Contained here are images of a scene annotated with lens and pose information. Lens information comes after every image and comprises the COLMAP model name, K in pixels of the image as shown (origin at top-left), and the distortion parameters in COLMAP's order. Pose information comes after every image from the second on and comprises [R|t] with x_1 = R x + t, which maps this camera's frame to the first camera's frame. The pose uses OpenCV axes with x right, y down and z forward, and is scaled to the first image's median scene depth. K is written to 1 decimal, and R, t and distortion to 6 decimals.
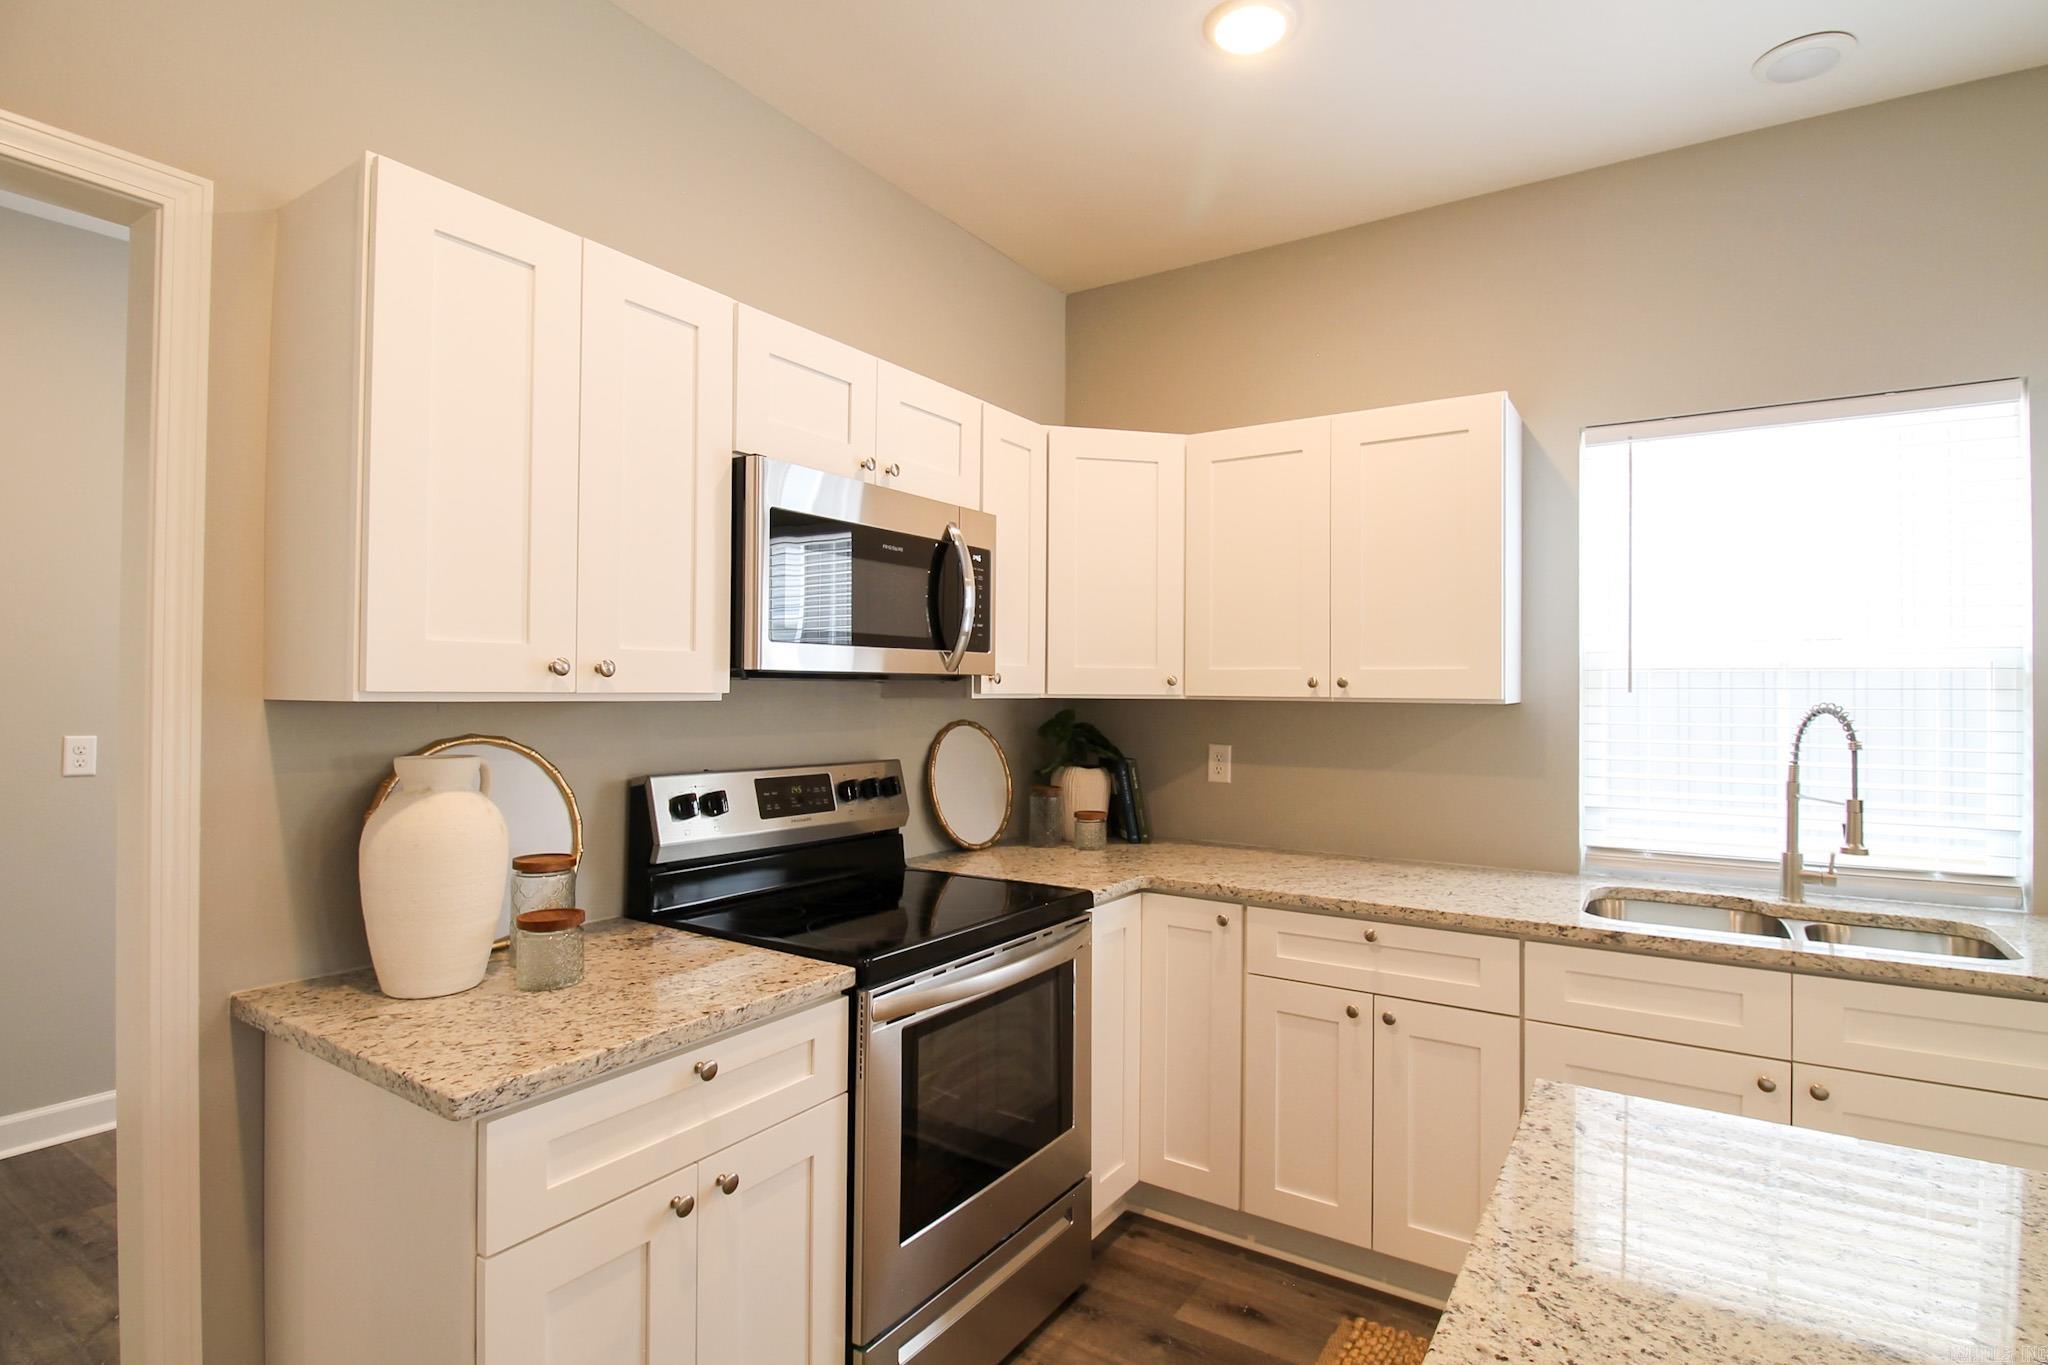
lens RADIAL K [[1007.0, 0, 1054.5], [0, 1007.0, 667.2], [0, 0, 1]] dist [-0.008116, -0.000309]
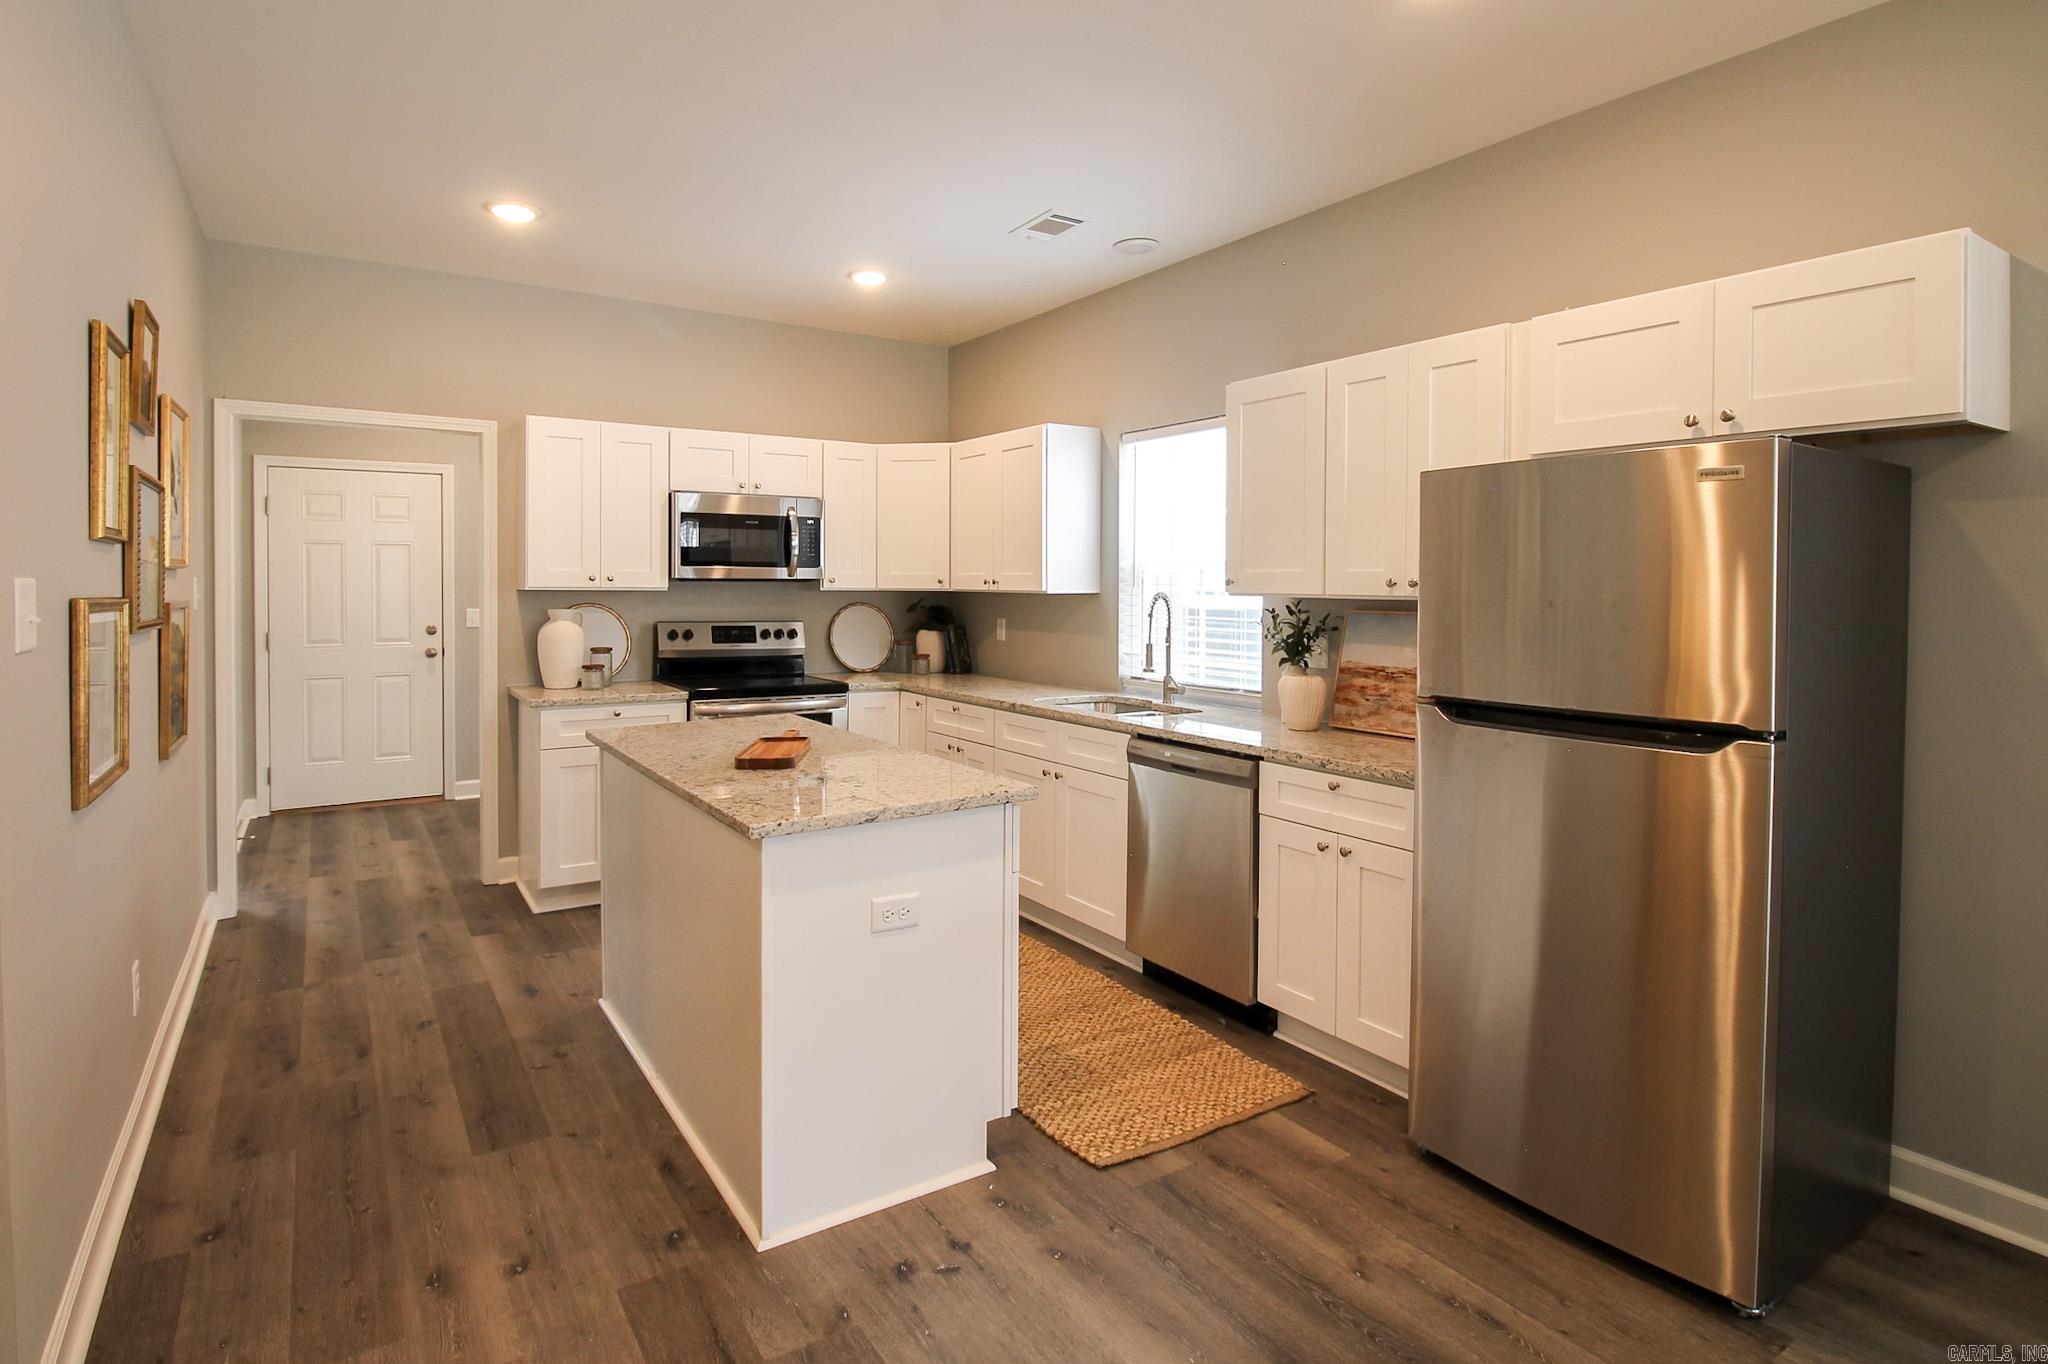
lens RADIAL K [[1054.8, 0, 1013.9], [0, 1054.8, 603.8], [0, 0, 1]] dist [-0.035226, 0.000476]
pose [[0.912049, 0.007738, -0.410008, 1.202075], [0.008574, 0.999244, 0.037930, -0.019949], [0.409991, -0.038109, 0.911293, -0.808790]]
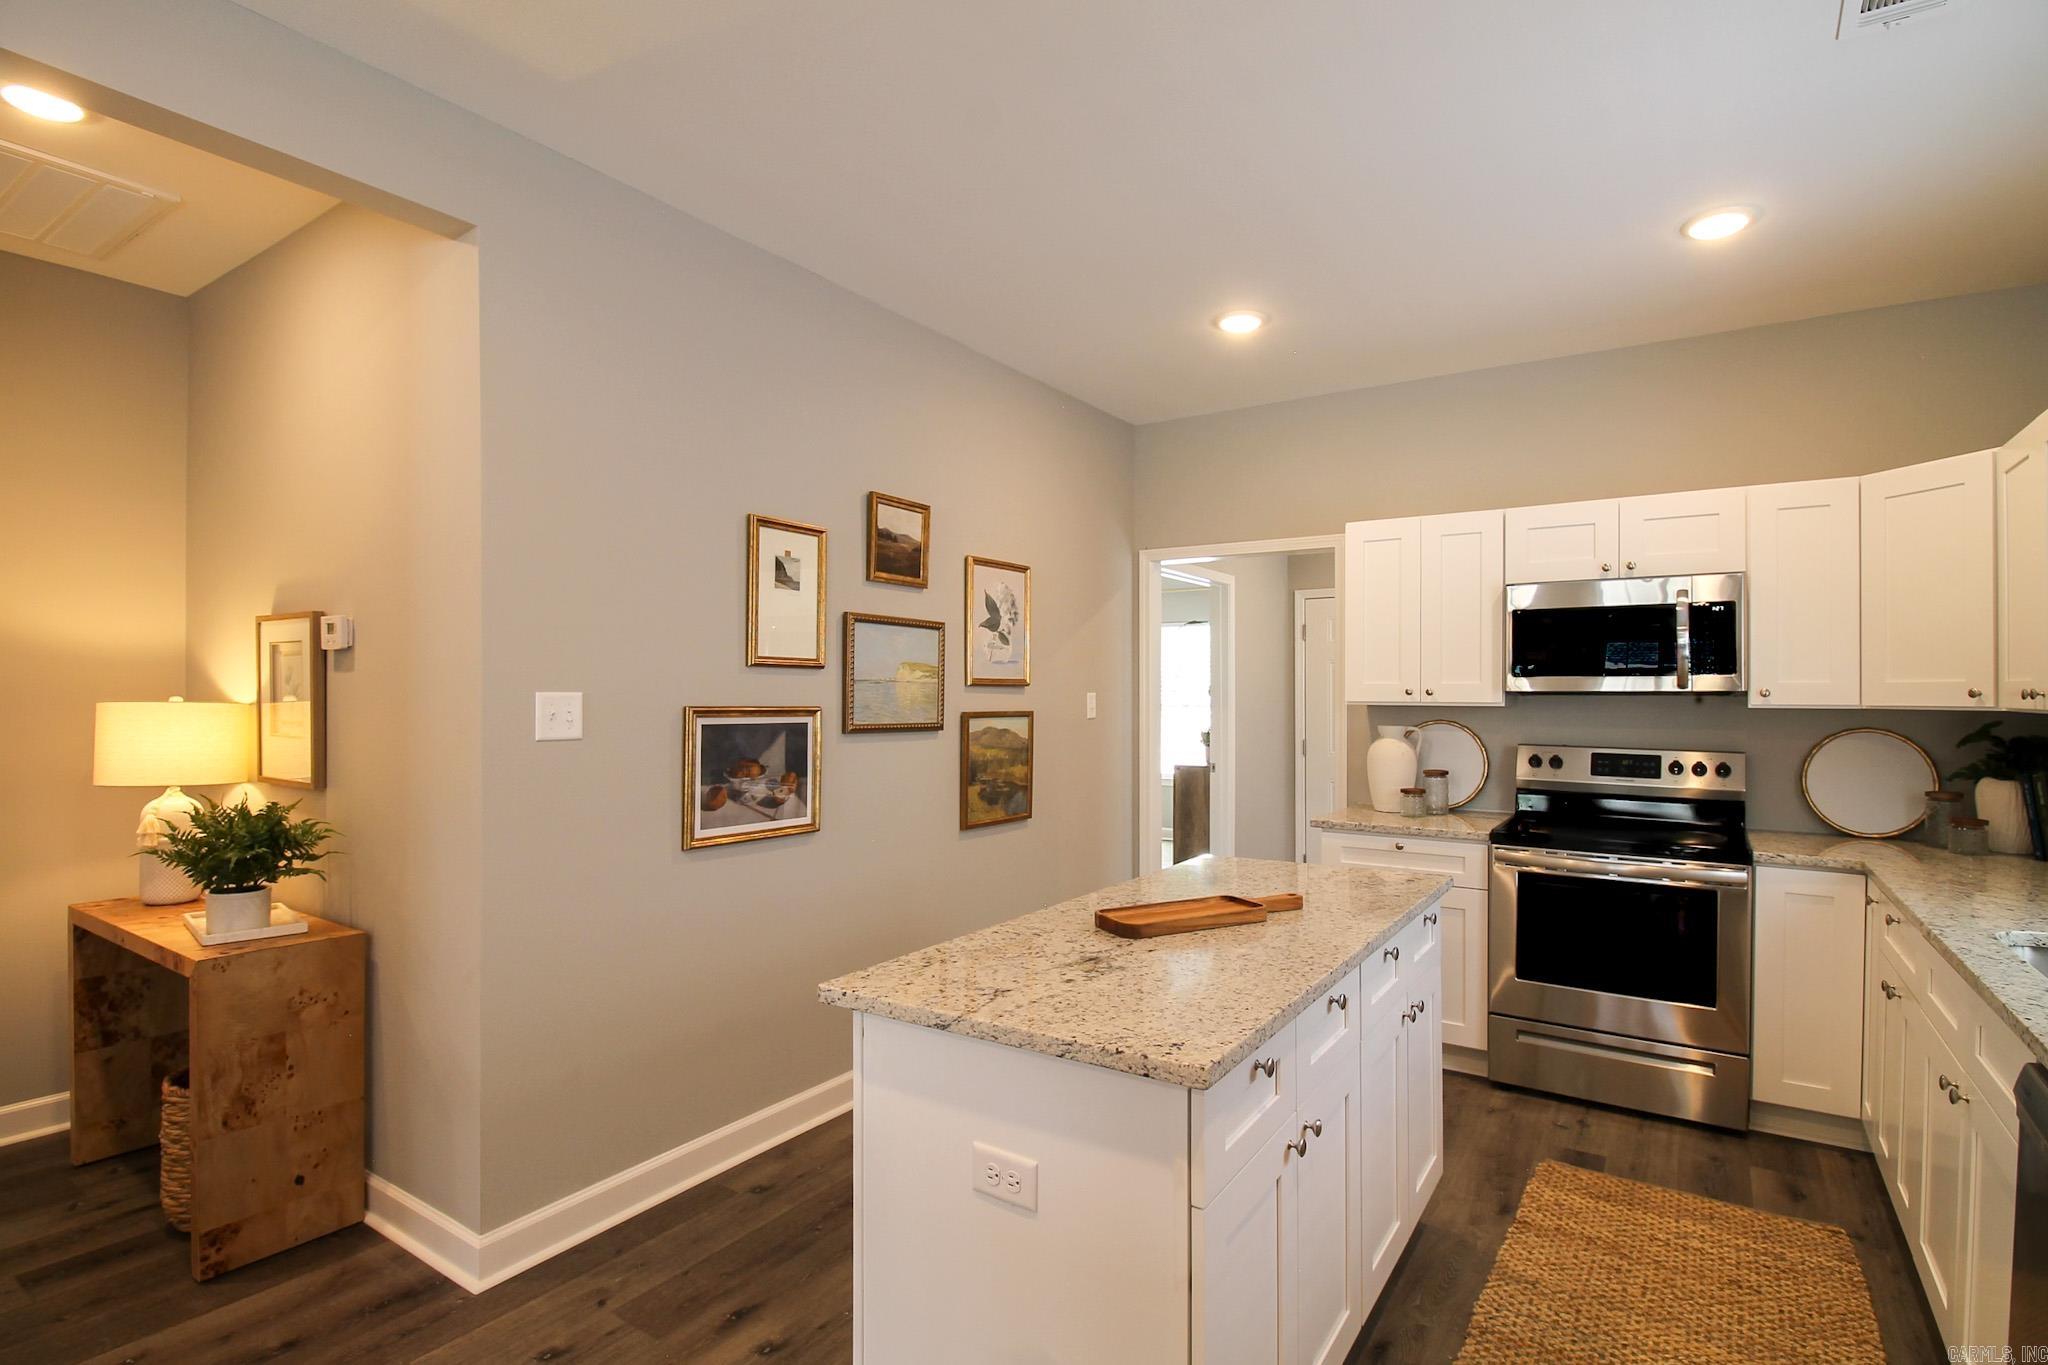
lens RADIAL K [[975.1, 0, 1036.0], [0, 975.1, 692.8], [0, 0, 1]] dist [0.001281, -0.021364]
pose [[-0.023381, -0.006483, -0.999706, 1.326251], [0.020423, 0.999767, -0.006961, -0.000062], [0.999518, -0.020580, -0.023243, 0.072974]]
